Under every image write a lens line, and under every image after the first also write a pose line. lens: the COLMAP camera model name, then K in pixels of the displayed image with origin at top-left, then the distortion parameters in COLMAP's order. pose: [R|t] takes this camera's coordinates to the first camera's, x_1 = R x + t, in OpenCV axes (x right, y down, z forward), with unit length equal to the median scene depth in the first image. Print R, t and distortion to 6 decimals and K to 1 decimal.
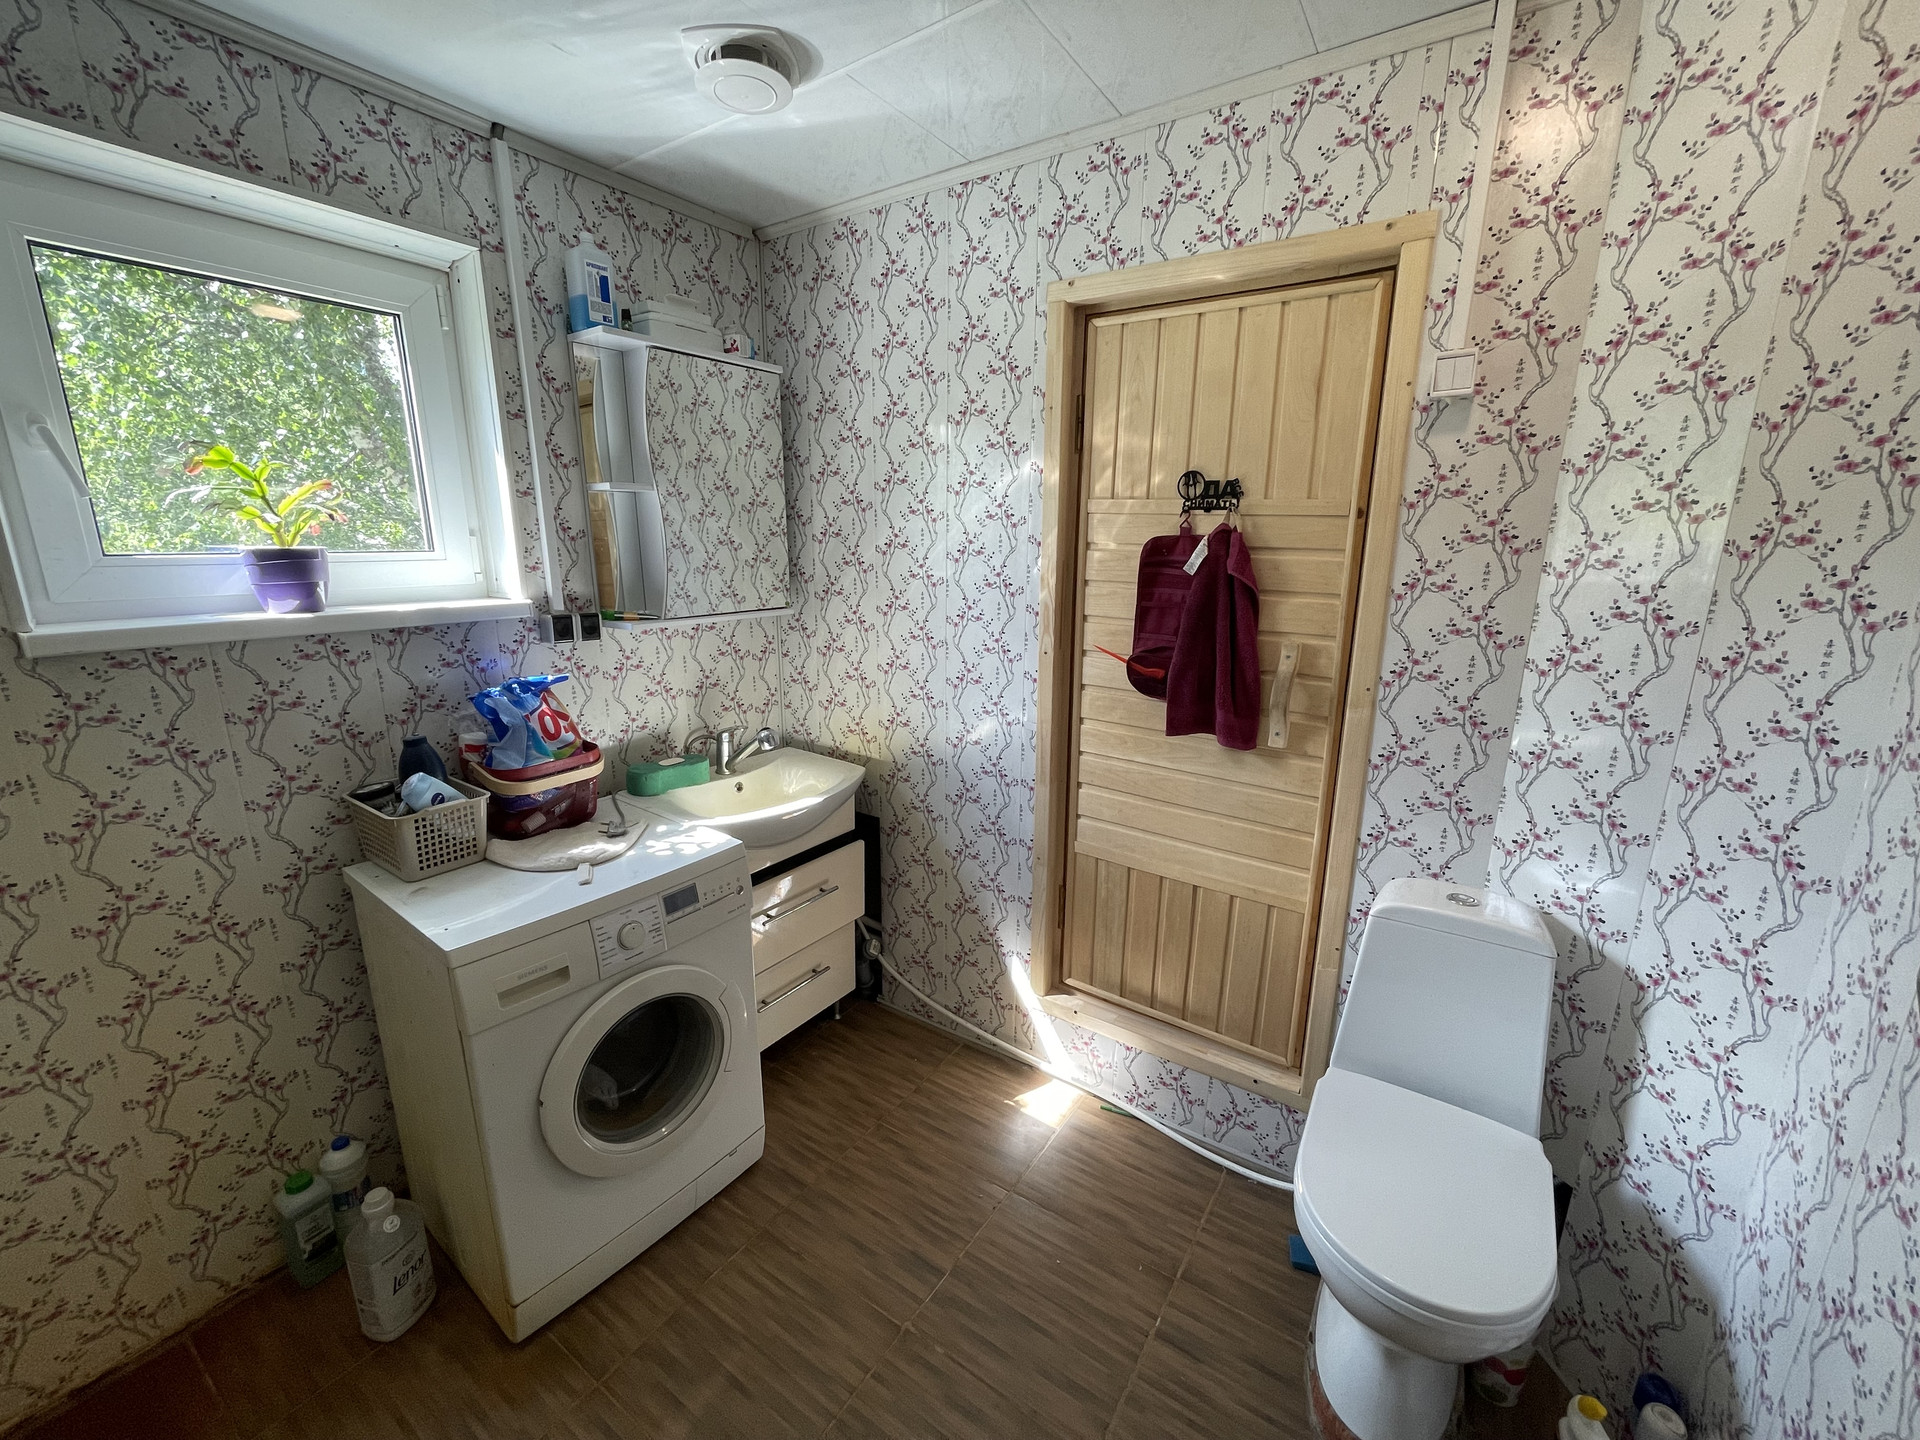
lens RADIAL K [[767.7, 0, 962.0], [0, 767.7, 723.4], [0, 0, 1]] dist [-0.001085, -0.000095]
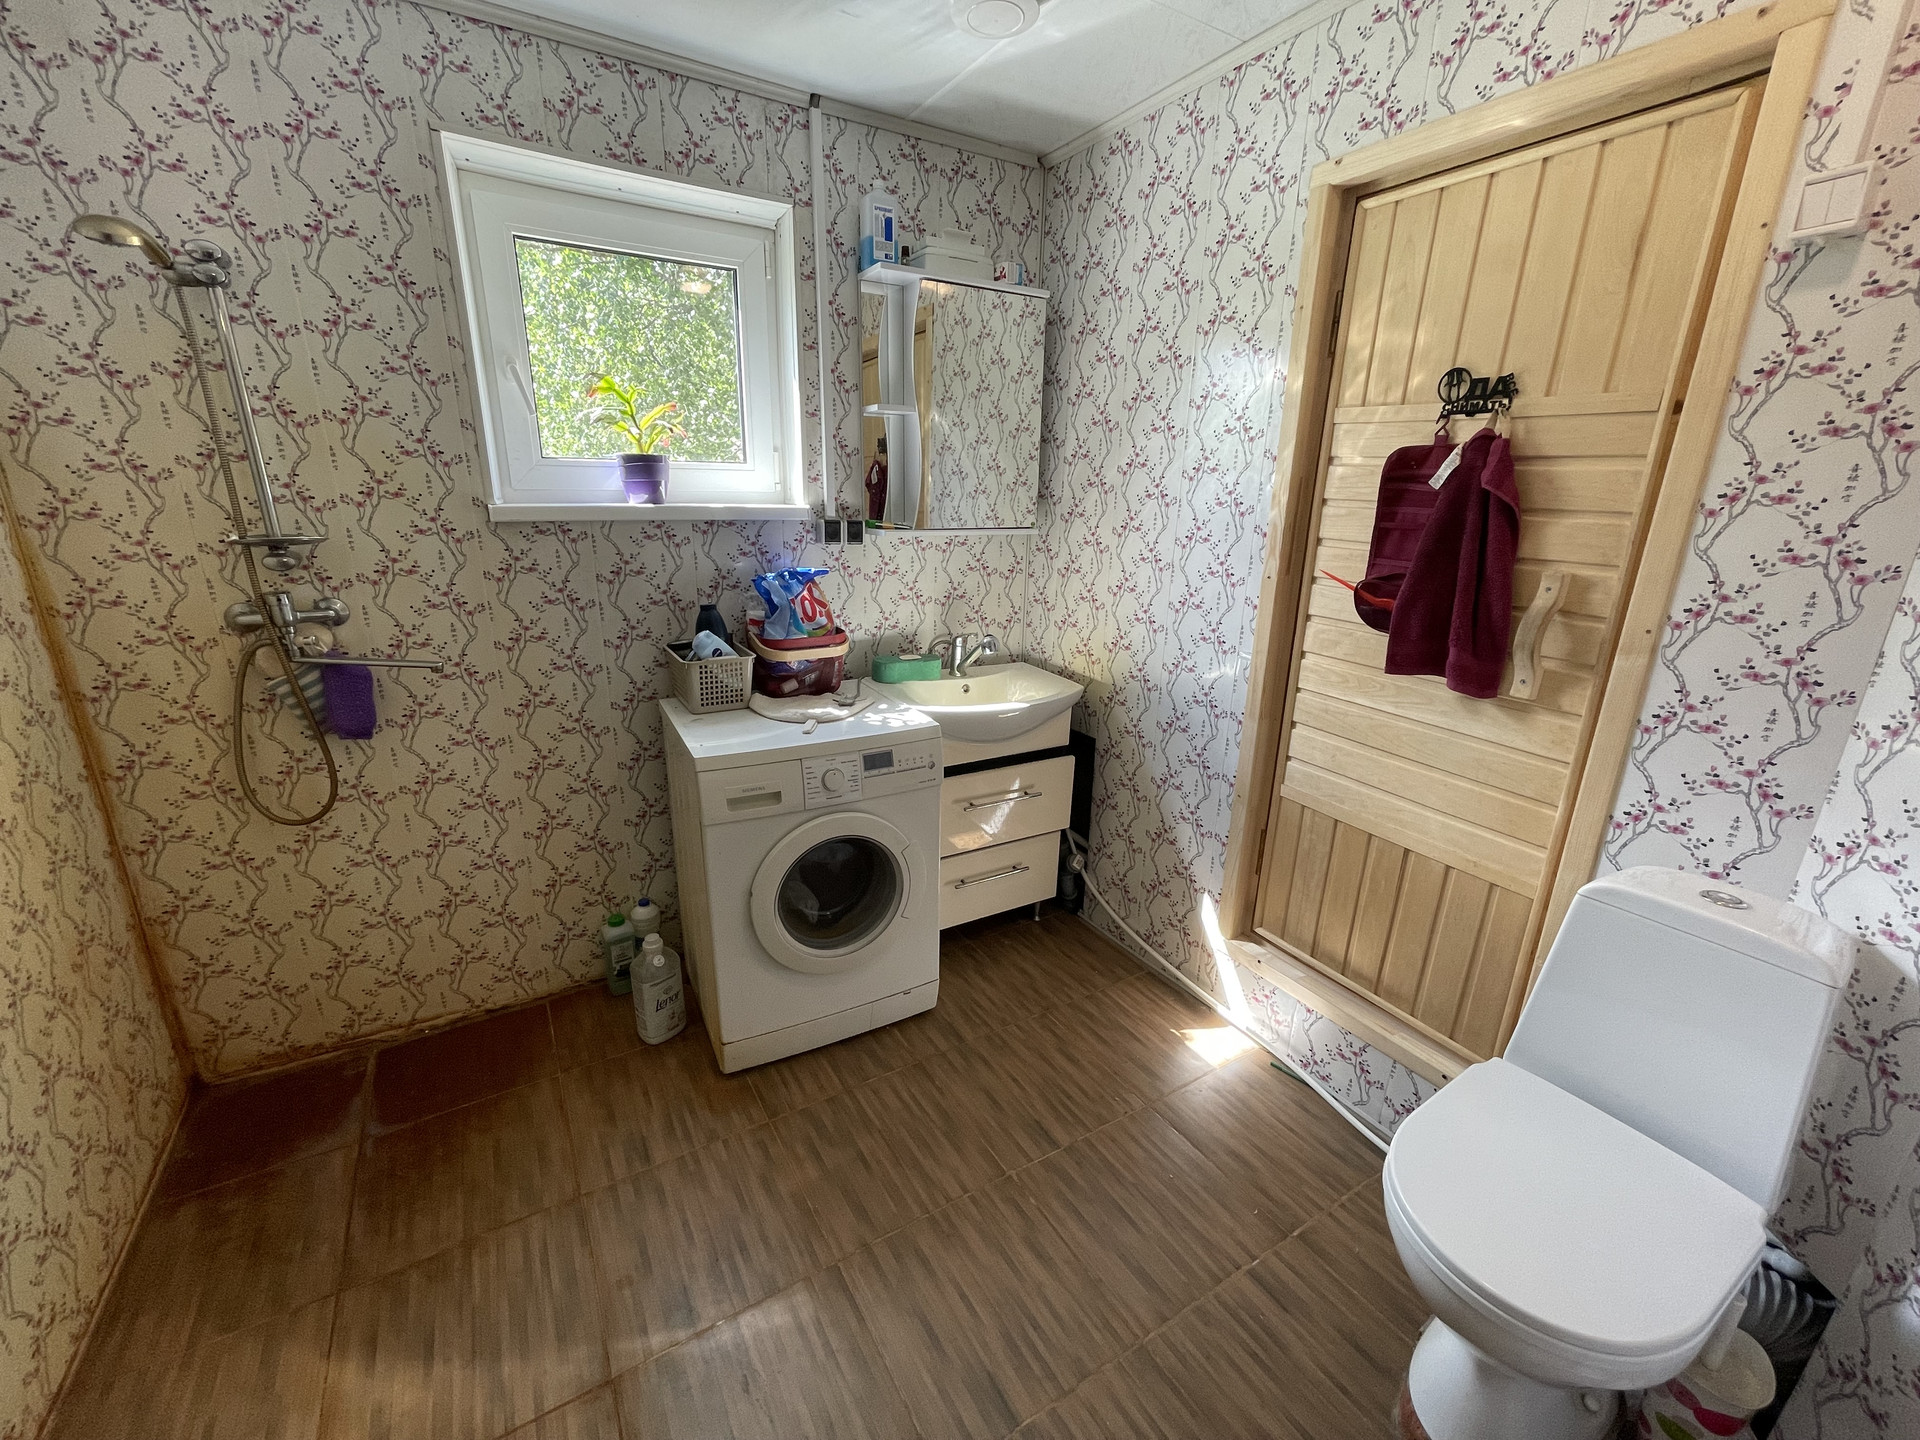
lens RADIAL K [[767.7, 0, 959.3], [0, 767.7, 718.0], [0, 0, 1]] dist [-0.001085, -0.000095]
pose [[0.911443, 0.129836, -0.390403, 0.178516], [-0.110121, 0.991265, 0.072572, 0.060511], [0.396415, -0.023154, 0.917779, -0.019148]]
